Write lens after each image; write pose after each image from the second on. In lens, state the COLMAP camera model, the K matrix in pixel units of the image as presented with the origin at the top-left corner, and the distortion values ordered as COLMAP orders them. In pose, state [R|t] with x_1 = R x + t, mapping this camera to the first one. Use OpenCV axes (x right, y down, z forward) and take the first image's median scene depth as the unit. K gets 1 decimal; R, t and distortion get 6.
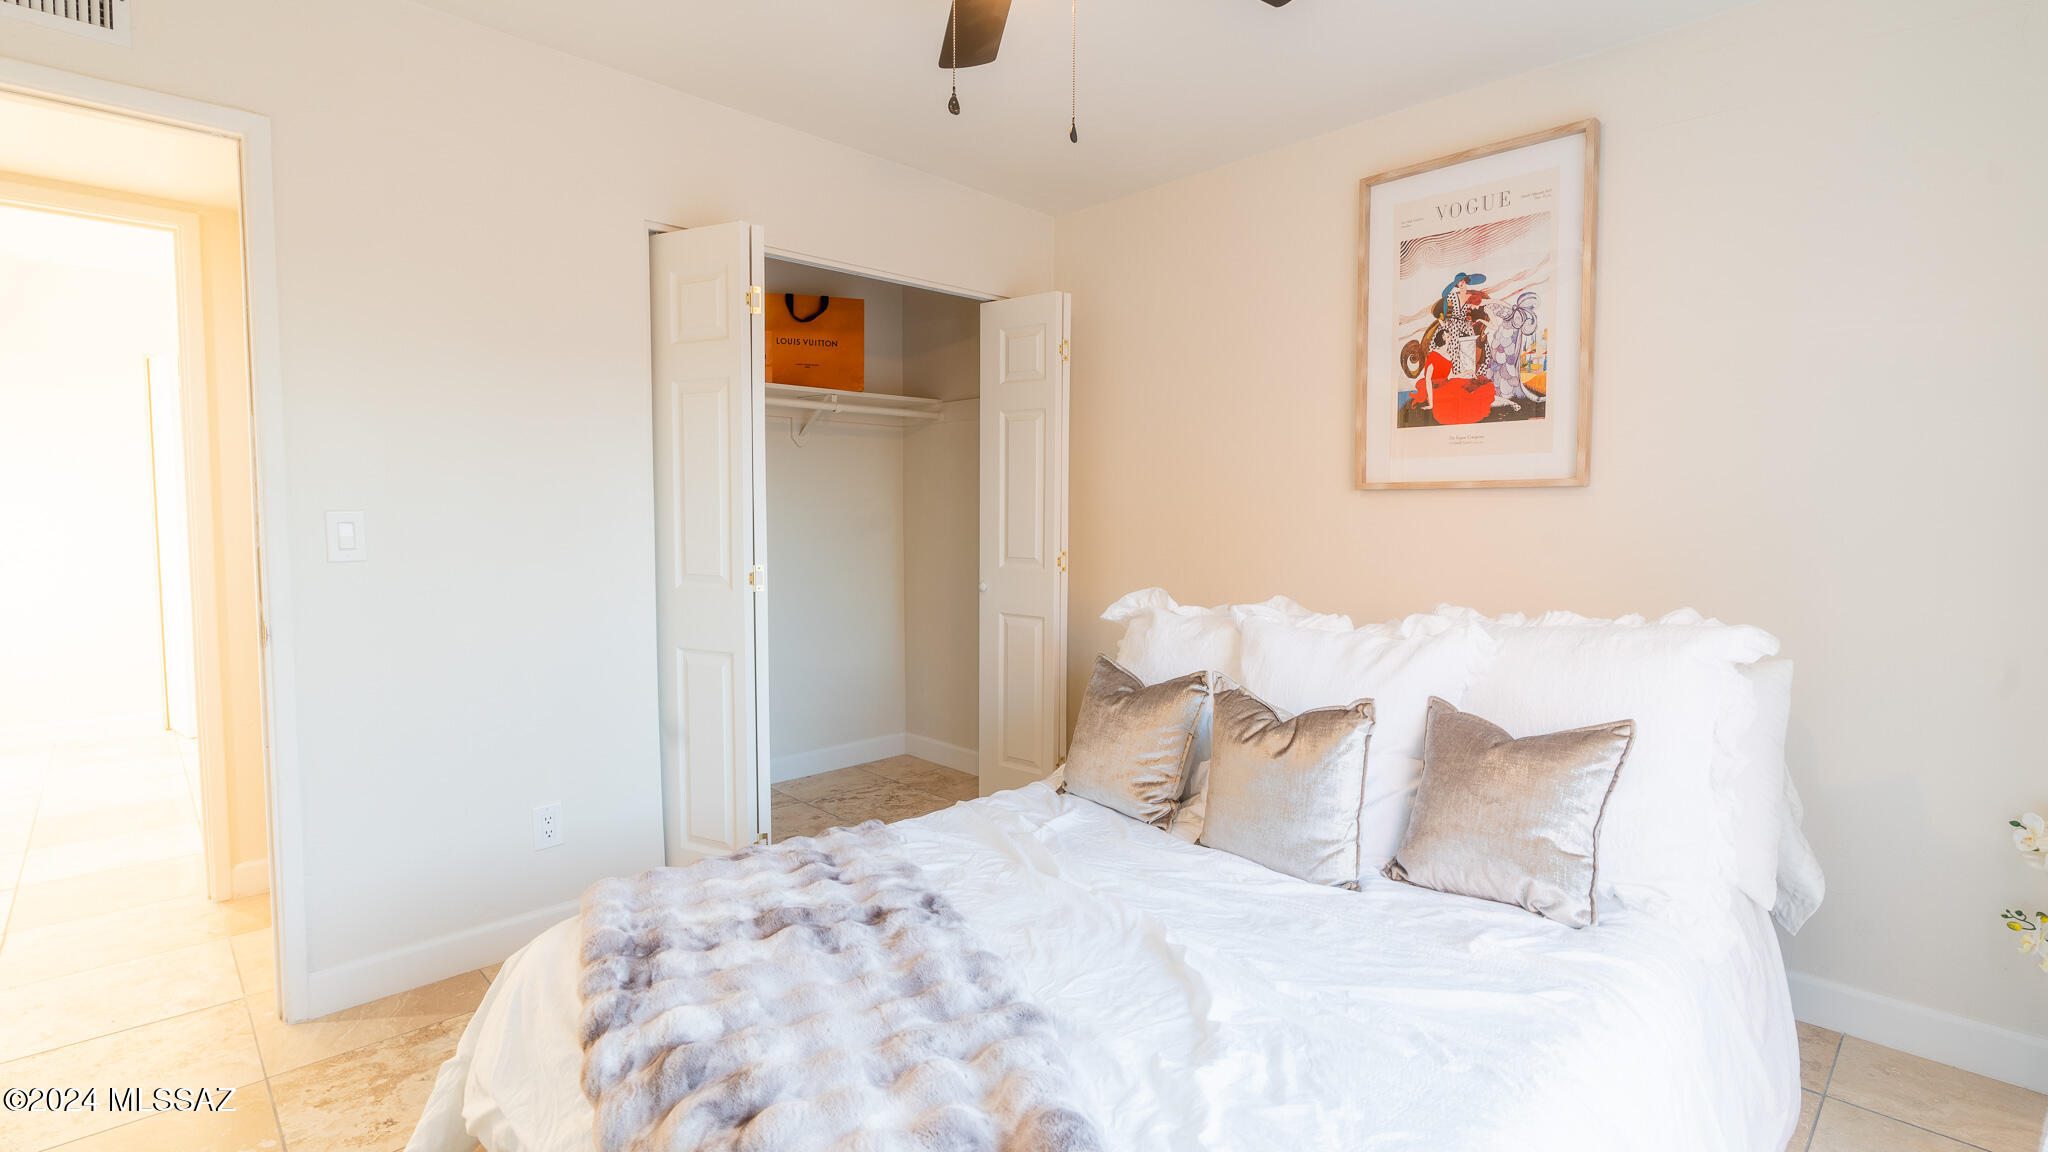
lens RADIAL K [[936.4, 0, 1028.5], [0, 936.4, 575.5], [0, 0, 1]] dist [-0.001412, 0.001478]
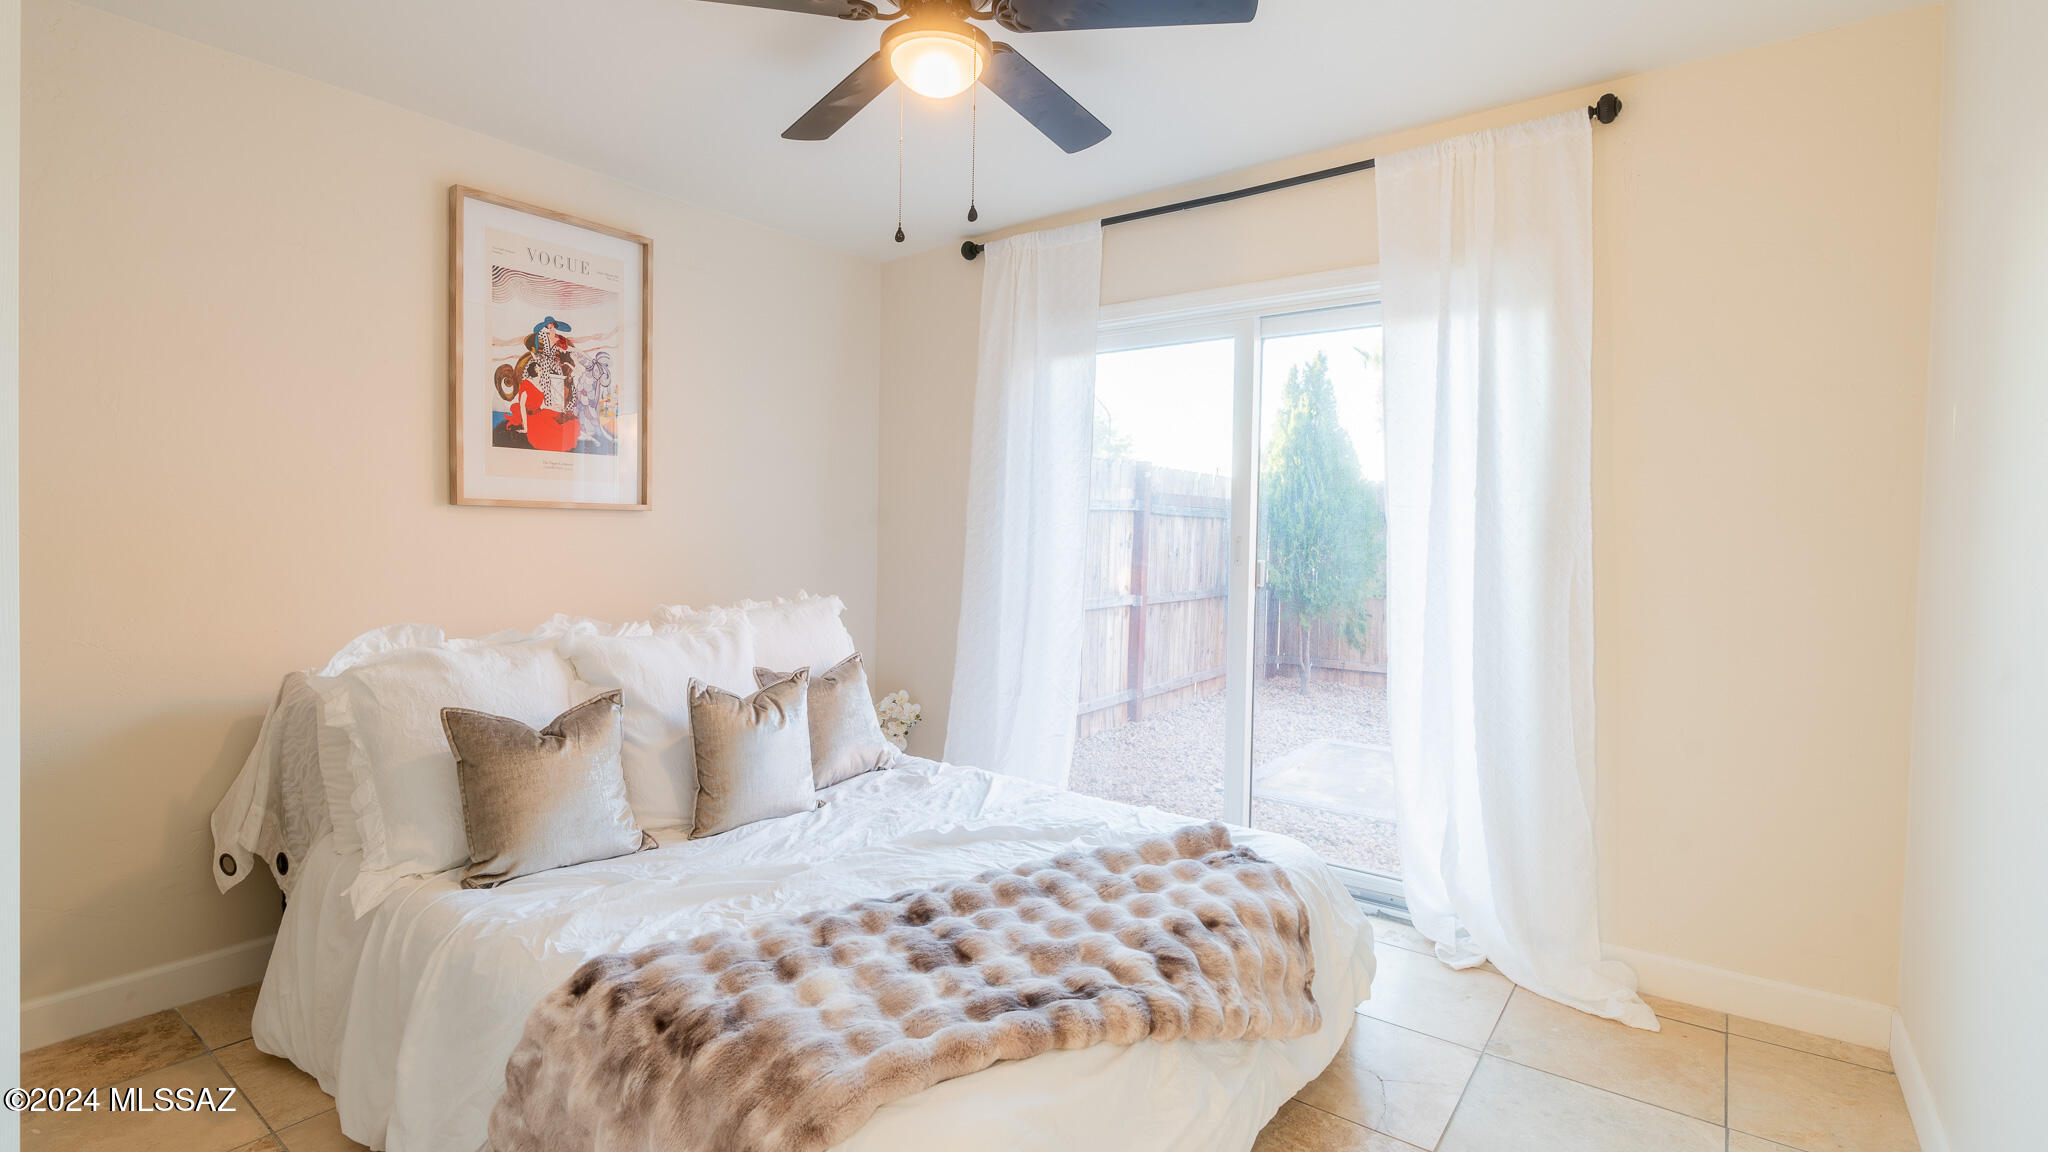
lens RADIAL K [[936.4, 0, 1021.9], [0, 936.4, 564.3], [0, 0, 1]] dist [-0.001412, 0.001478]
pose [[-0.148307, -0.031952, 0.988425, -0.726174], [0.054635, 0.997687, 0.040450, -0.040647], [-0.987431, 0.060002, -0.146218, 0.611552]]
